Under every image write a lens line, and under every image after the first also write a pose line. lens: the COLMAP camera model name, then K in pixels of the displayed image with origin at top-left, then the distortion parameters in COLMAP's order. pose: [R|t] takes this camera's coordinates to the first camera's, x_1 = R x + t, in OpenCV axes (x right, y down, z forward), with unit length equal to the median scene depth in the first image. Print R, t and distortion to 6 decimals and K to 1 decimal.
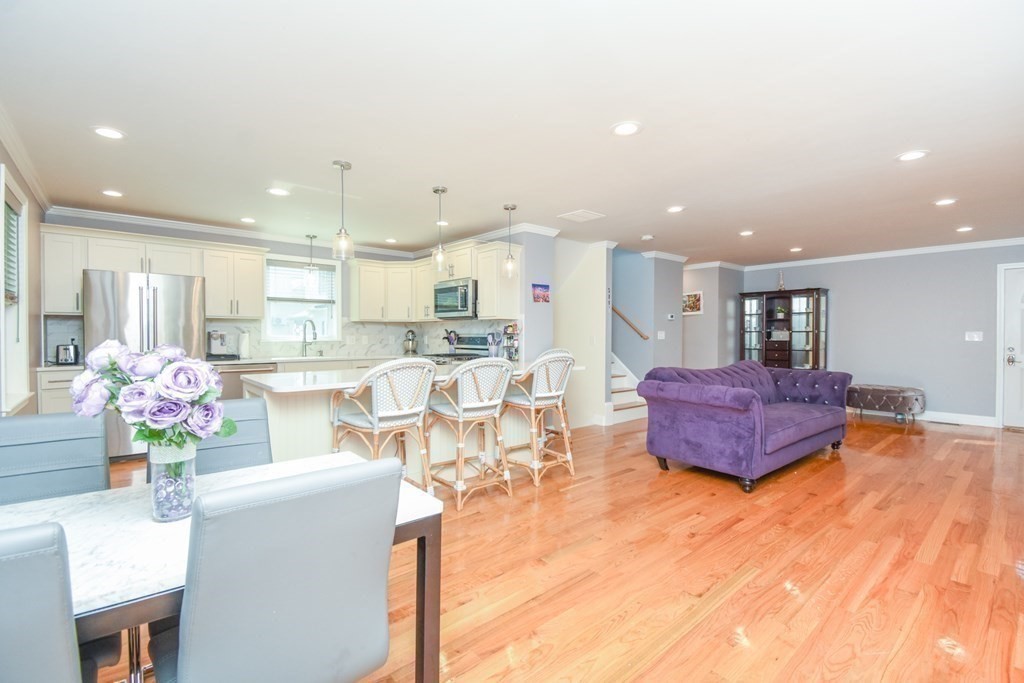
lens RADIAL K [[451.6, 0, 512.0], [0, 451.6, 341.5], [0, 0, 1]] dist [0.025133, -0.029913]
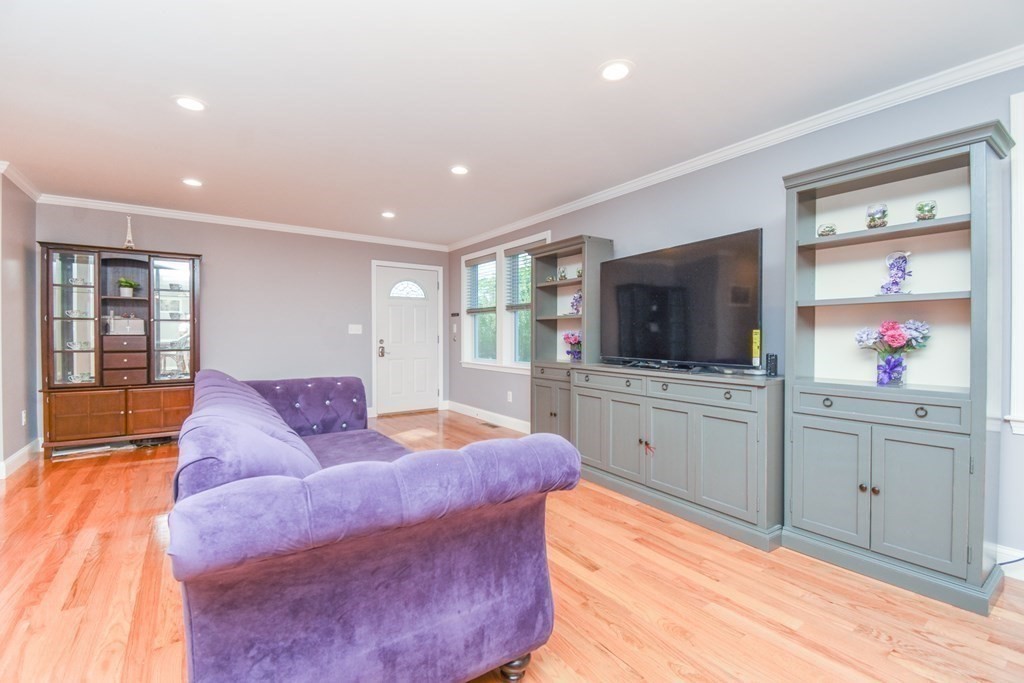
lens RADIAL K [[459.1, 0, 512.0], [0, 459.1, 341.5], [0, 0, 1]] dist [-0.001311, -0.000188]
pose [[0.099887, -0.016141, 0.994868, 0.068517], [0.015392, 0.999774, 0.014675, 0.008473], [-0.994880, 0.013847, 0.100113, 0.640410]]
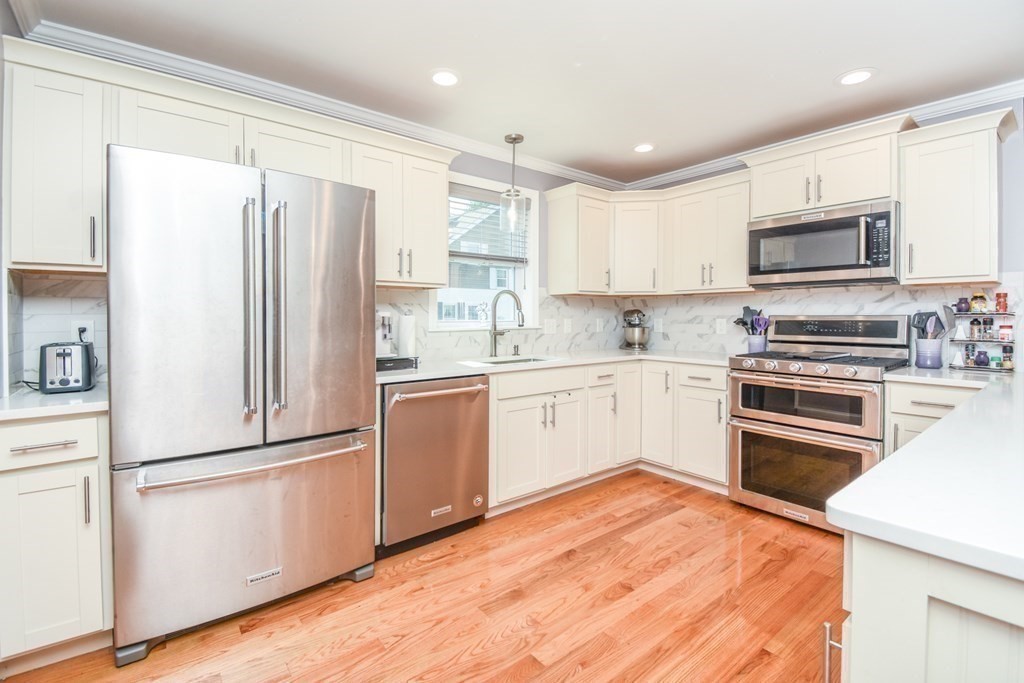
lens RADIAL K [[451.2, 0, 503.6], [0, 451.2, 321.2], [0, 0, 1]] dist [0.024293, -0.019601]
pose [[0.999429, -0.003507, -0.033606, -0.475927], [0.003265, 0.999968, -0.007248, -0.007211], [0.033631, 0.007134, 0.999409, 0.494197]]
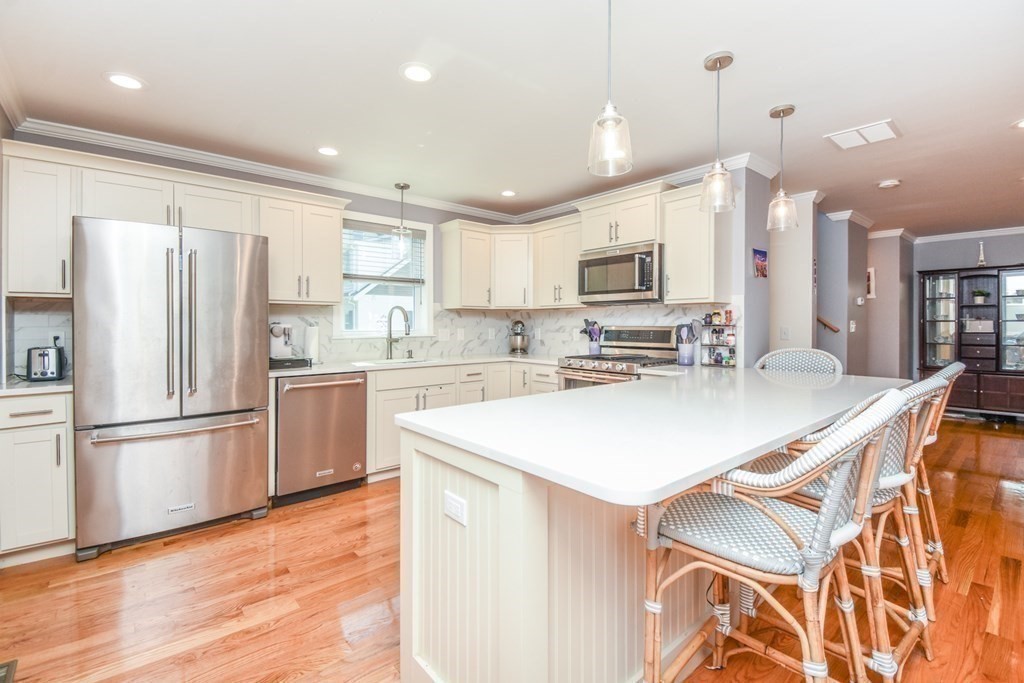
lens RADIAL K [[459.5, 0, 508.4], [0, 459.5, 326.4], [0, 0, 1]] dist [-0.017178, -0.001182]
pose [[0.999917, -0.004579, -0.012049, -0.290405], [0.004420, 0.999903, -0.013241, -0.007893], [0.012109, 0.013187, 0.999840, 0.325477]]
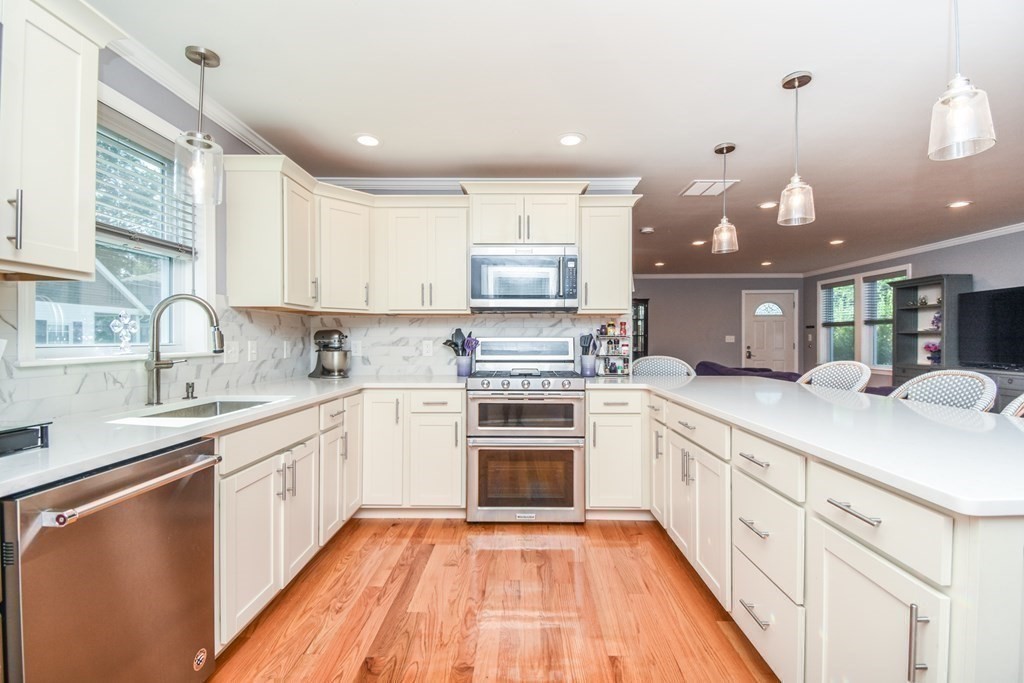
lens RADIAL K [[458.3, 0, 512.0], [0, 458.3, 341.5], [0, 0, 1]] dist [0.039363, -0.029865]
pose [[0.657337, -0.007295, 0.753562, -0.603216], [0.015480, 0.999873, -0.003824, -0.008865], [-0.753438, 0.014179, 0.657366, 0.644127]]
